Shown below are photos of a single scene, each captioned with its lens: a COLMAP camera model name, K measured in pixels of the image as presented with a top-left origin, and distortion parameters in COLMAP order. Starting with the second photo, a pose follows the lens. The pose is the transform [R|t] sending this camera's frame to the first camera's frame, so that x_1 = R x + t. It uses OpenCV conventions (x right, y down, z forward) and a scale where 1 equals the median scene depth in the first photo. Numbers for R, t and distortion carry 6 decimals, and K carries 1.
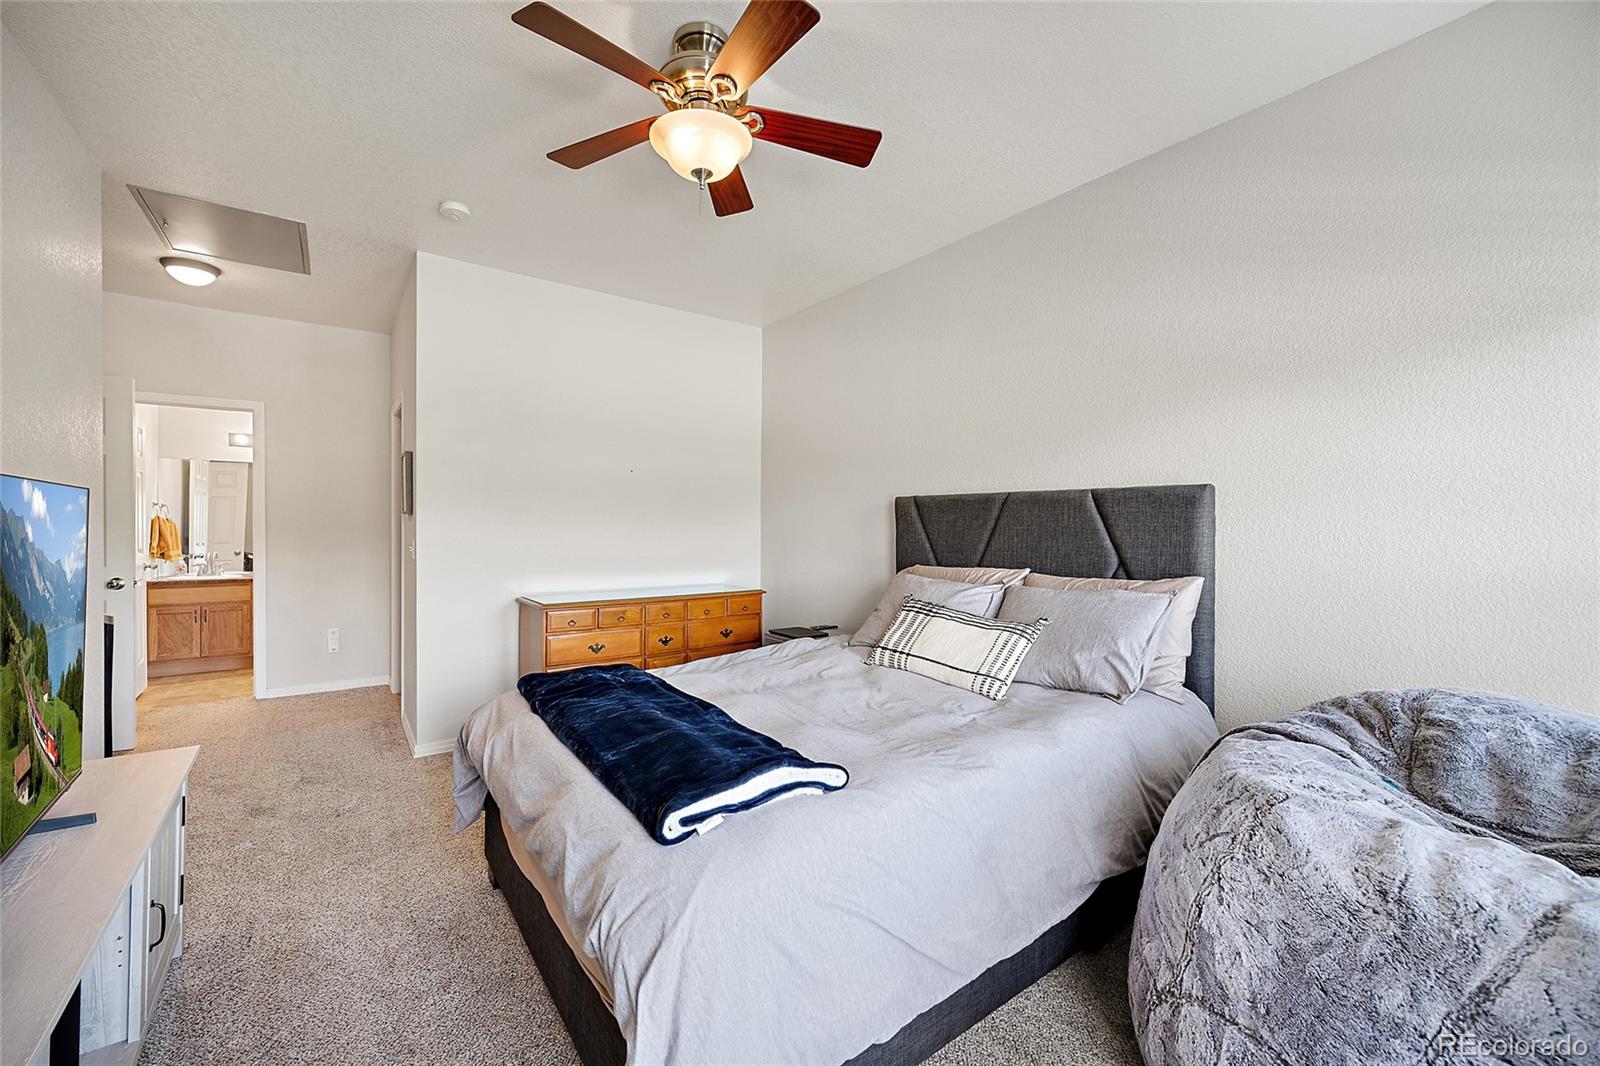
lens RADIAL K [[638.1, 0, 800.0], [0, 638.1, 533.0], [0, 0, 1]] dist [-0.001649, -0.000151]
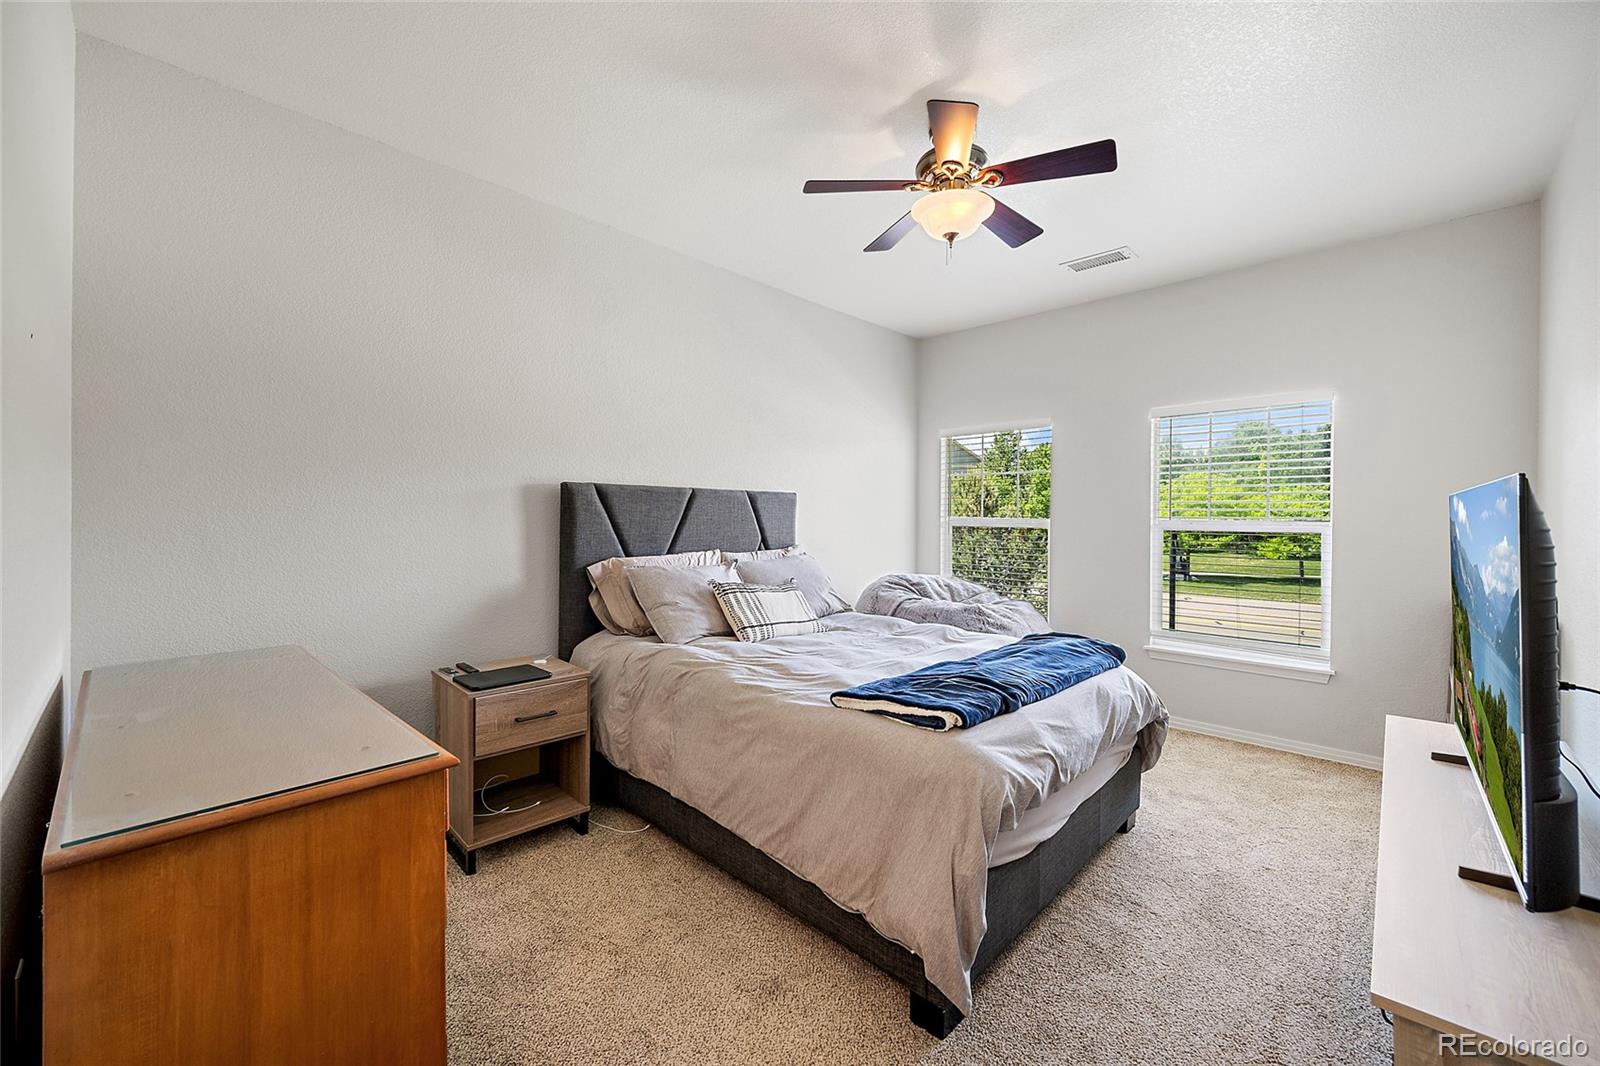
lens RADIAL K [[637.1, 0, 799.9], [0, 637.1, 511.6], [0, 0, 1]] dist [-0.002007, -0.000241]
pose [[-0.158539, -0.003423, 0.987347, -0.881824], [0.001495, 0.999992, 0.003707, -0.023147], [-0.987352, 0.002063, -0.158532, 0.976619]]
